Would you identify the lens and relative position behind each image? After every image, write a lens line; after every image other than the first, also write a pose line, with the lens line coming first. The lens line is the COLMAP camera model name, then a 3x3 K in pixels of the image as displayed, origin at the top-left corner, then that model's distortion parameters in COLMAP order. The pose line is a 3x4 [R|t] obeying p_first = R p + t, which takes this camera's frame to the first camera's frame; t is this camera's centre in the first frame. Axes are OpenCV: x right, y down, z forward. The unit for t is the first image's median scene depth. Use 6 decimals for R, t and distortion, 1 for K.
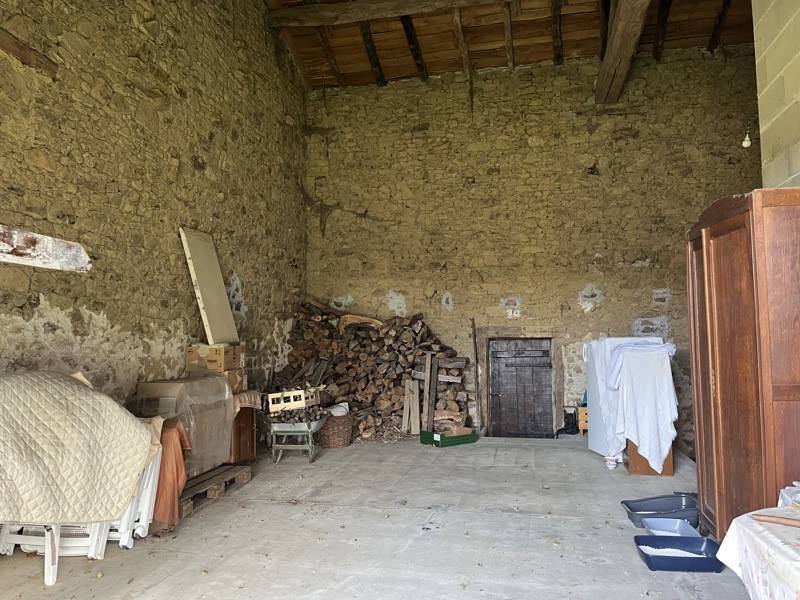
lens RADIAL K [[603.3, 0, 400.4], [0, 603.3, 299.8], [0, 0, 1]] dist [0.005167, -0.000805]
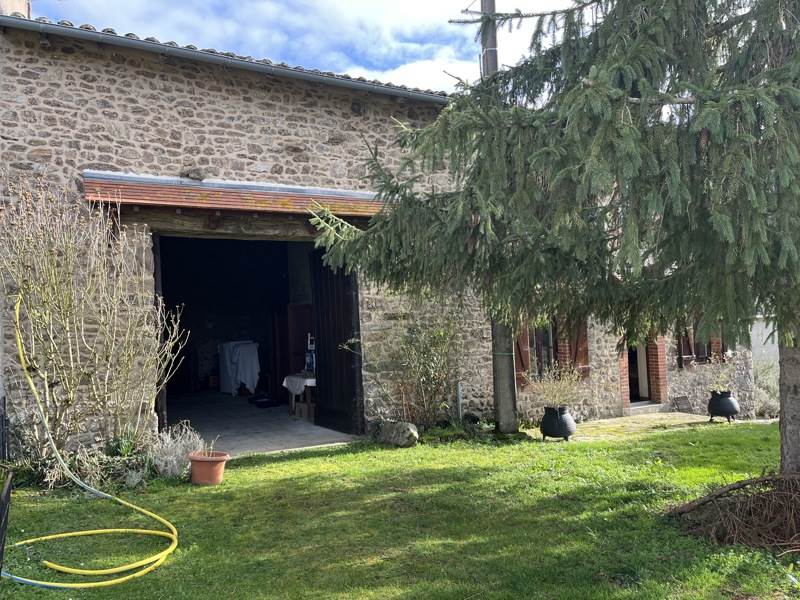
lens RADIAL K [[603.3, 0, 399.9], [0, 603.3, 300.8], [0, 0, 1]] dist [0.005167, -0.000805]
pose [[0.748095, -0.000336, 0.663591, -0.783635], [0.002900, 0.999992, -0.002763, -0.093234], [-0.663585, 0.003991, 0.748090, -1.289366]]
